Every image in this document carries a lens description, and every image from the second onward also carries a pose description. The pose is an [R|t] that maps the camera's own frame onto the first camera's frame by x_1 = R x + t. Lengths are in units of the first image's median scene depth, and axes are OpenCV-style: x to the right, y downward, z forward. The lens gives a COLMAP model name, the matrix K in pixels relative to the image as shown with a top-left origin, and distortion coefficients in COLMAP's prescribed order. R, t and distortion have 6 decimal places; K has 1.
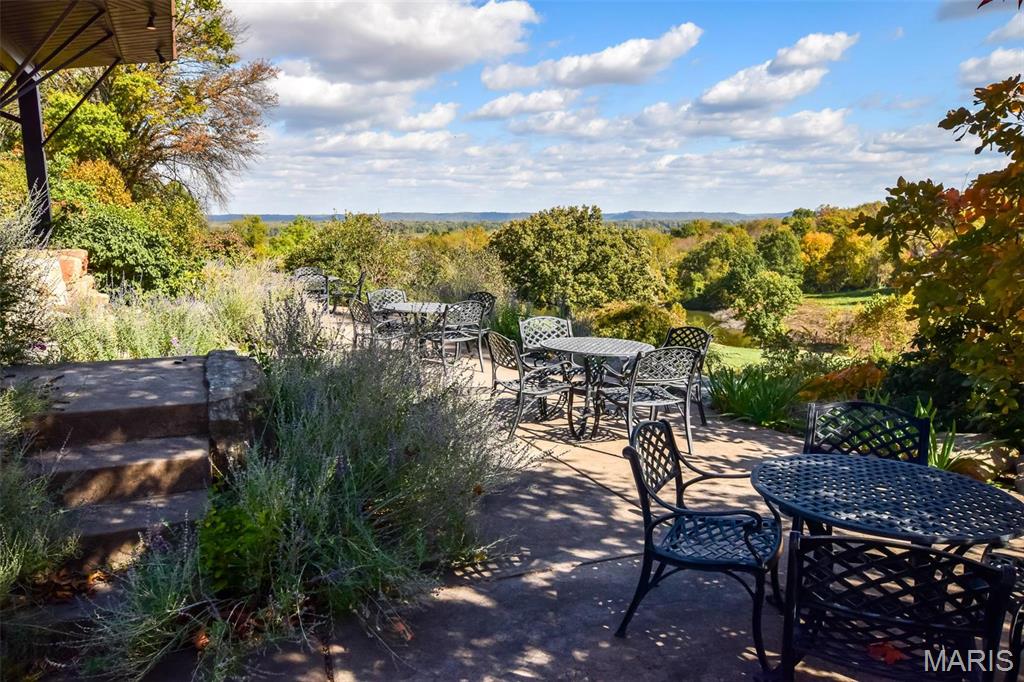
lens RADIAL K [[801.0, 0, 512.0], [0, 801.0, 341.0], [0, 0, 1]] dist [-0.002566, 0.000039]
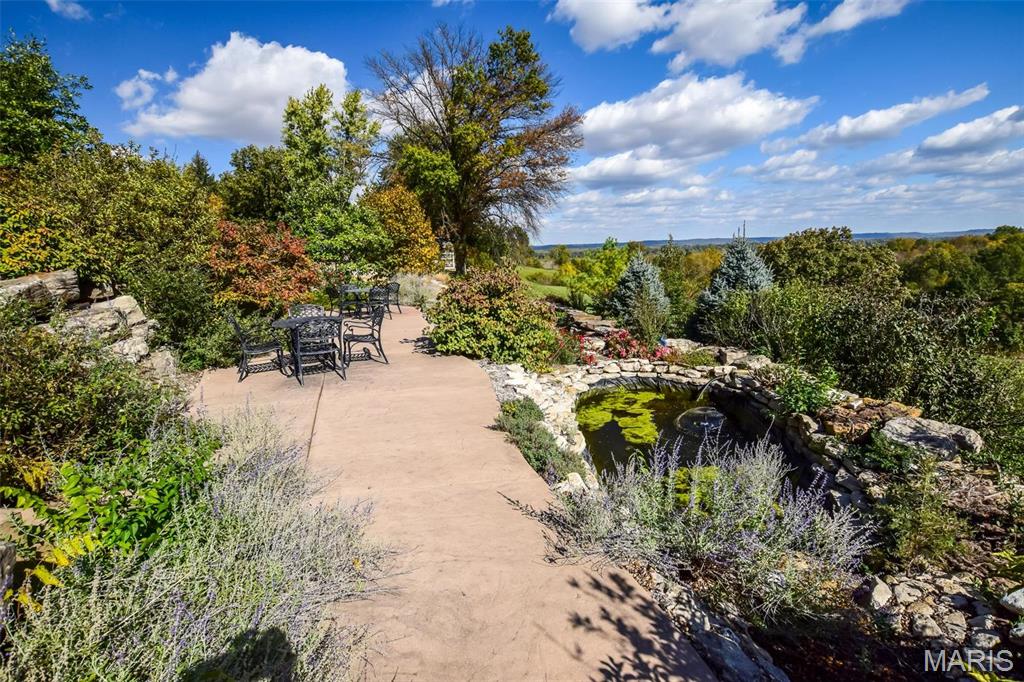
lens RADIAL K [[474.5, 0, 512.0], [0, 474.5, 341.0], [0, 0, 1]] dist [-0.021044, -0.000104]
pose [[0.914844, 0.047683, -0.400982, -0.059107], [-0.028798, 0.998179, 0.052996, -0.028101], [0.402779, -0.036936, 0.914552, 0.191692]]
